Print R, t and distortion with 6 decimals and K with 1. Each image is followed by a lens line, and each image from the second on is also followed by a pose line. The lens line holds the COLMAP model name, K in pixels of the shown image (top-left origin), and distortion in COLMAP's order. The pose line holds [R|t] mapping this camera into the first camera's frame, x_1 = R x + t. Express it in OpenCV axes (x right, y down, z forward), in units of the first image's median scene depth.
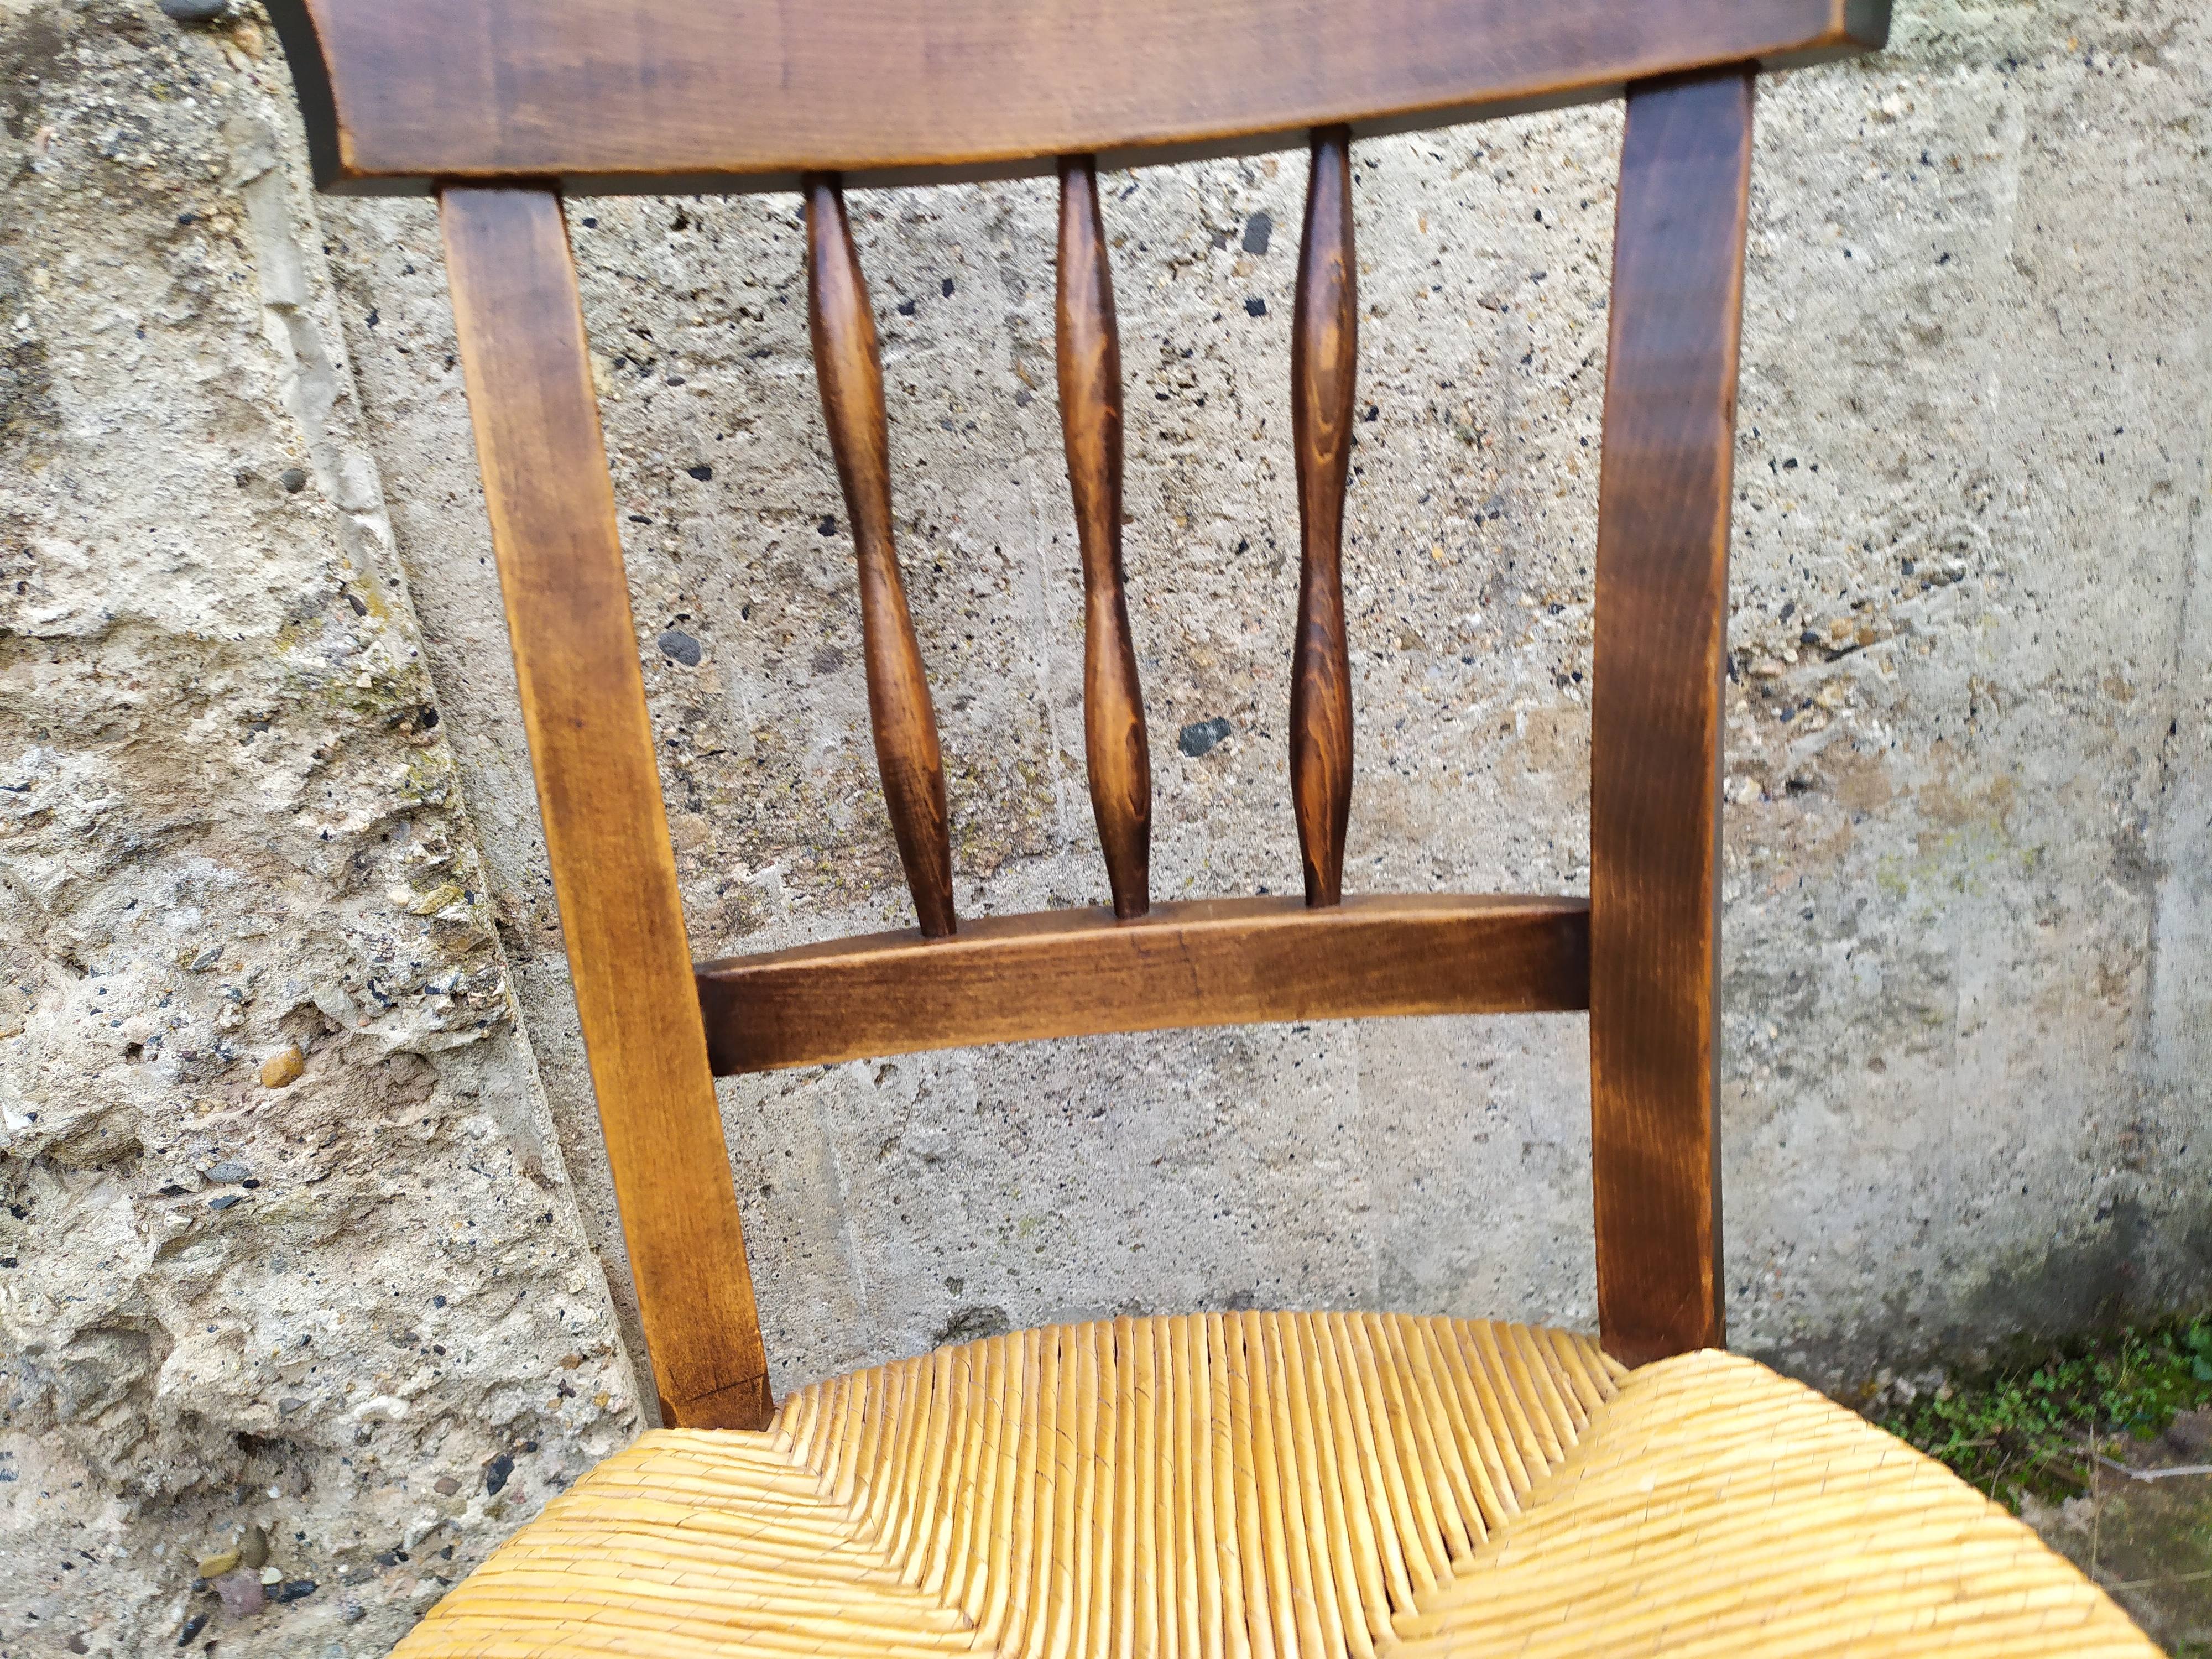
lens RADIAL K [[1634.3, 0, 1104.2], [0, 1634.3, 833.1], [0, 0, 1]] dist [0.040138, -0.020802]
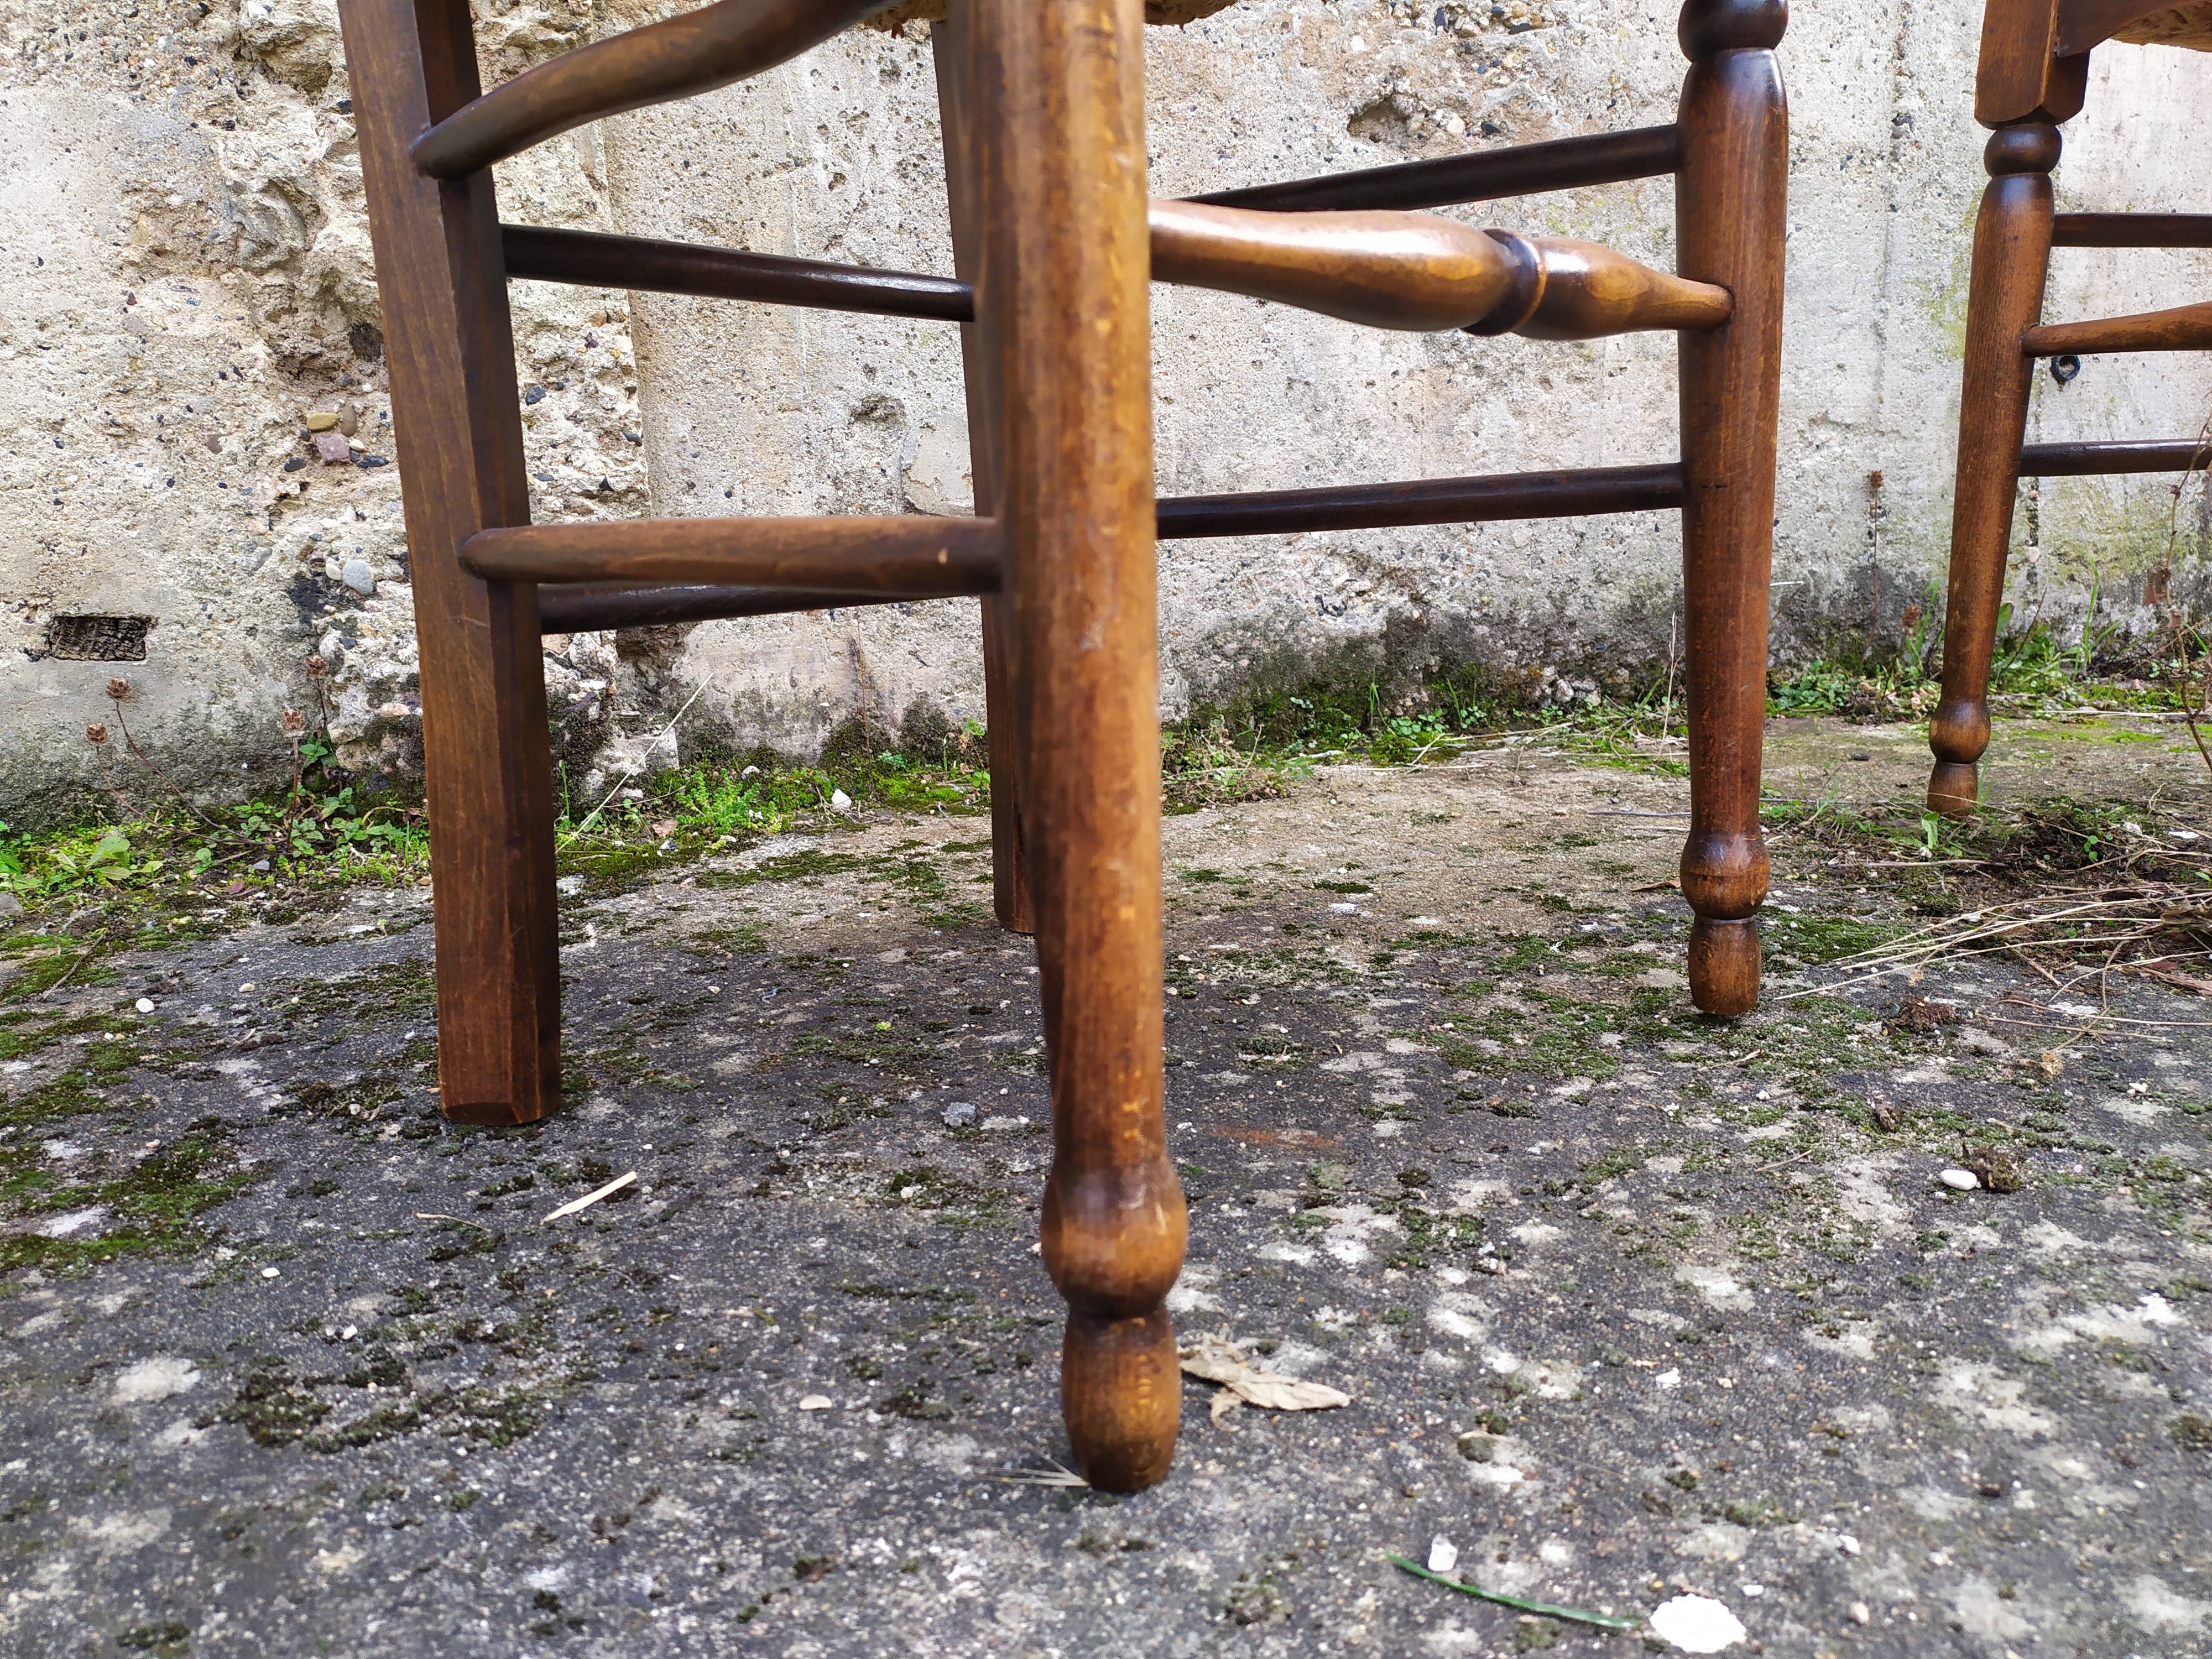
lens RADIAL K [[1647.7, 0, 1091.3], [0, 1647.7, 828.4], [0, 0, 1]] dist [0.058462, -0.044064]
pose [[0.995072, 0.077478, 0.061877, 0.037208], [-0.069858, 0.990668, -0.117031, 0.789182], [-0.070367, 0.112131, 0.991199, -0.349816]]
